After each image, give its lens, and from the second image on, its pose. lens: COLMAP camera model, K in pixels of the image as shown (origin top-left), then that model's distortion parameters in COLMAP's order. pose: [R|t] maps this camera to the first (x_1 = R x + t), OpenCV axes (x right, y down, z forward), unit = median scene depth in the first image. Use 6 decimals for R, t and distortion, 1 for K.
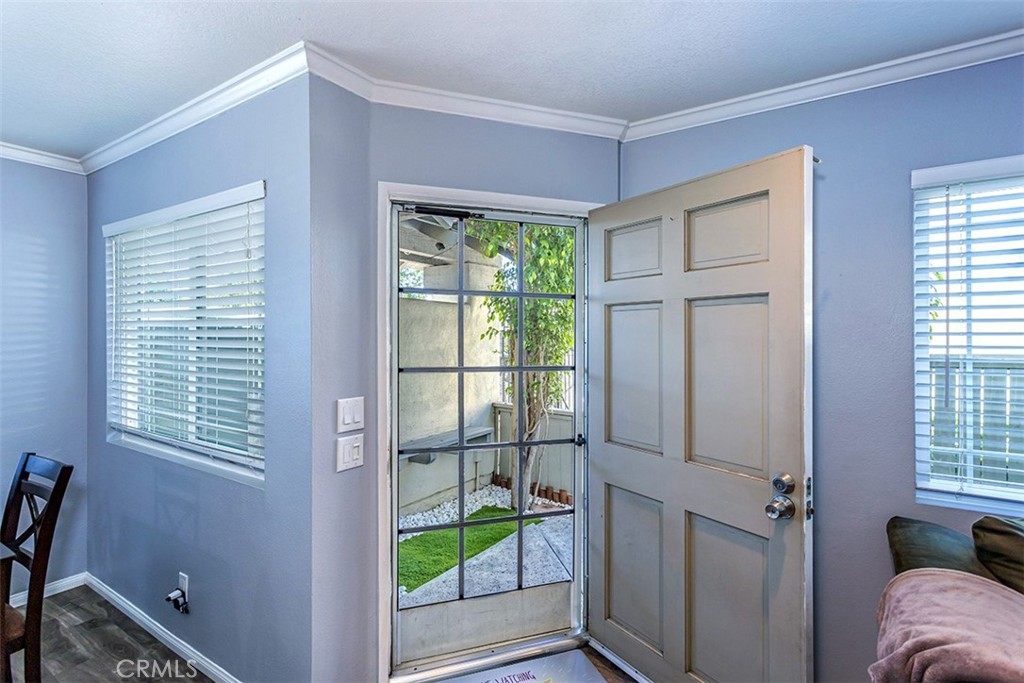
lens RADIAL K [[505.4, 0, 512.0], [0, 505.4, 341.5], [0, 0, 1]] dist [0.002187, 0.000554]
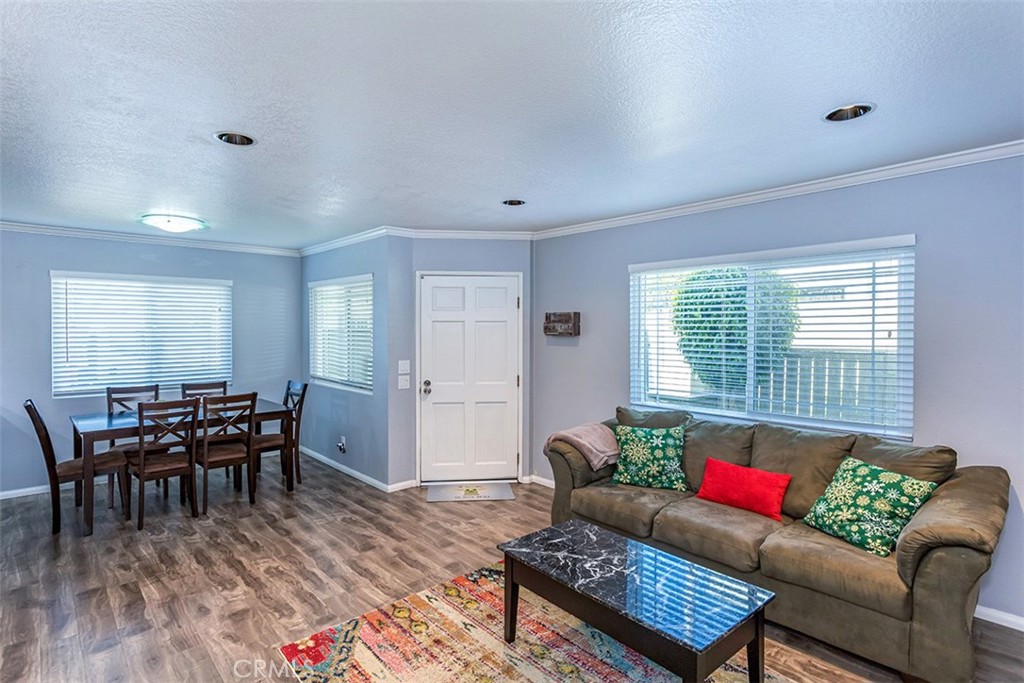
lens RADIAL K [[505.4, 0, 512.0], [0, 505.4, 341.5], [0, 0, 1]] dist [0.002187, 0.000554]
pose [[0.972833, 0.006289, -0.231424, 0.745674], [-0.001621, 0.999792, 0.020354, -0.033227], [0.231503, -0.019426, 0.972640, -1.248053]]
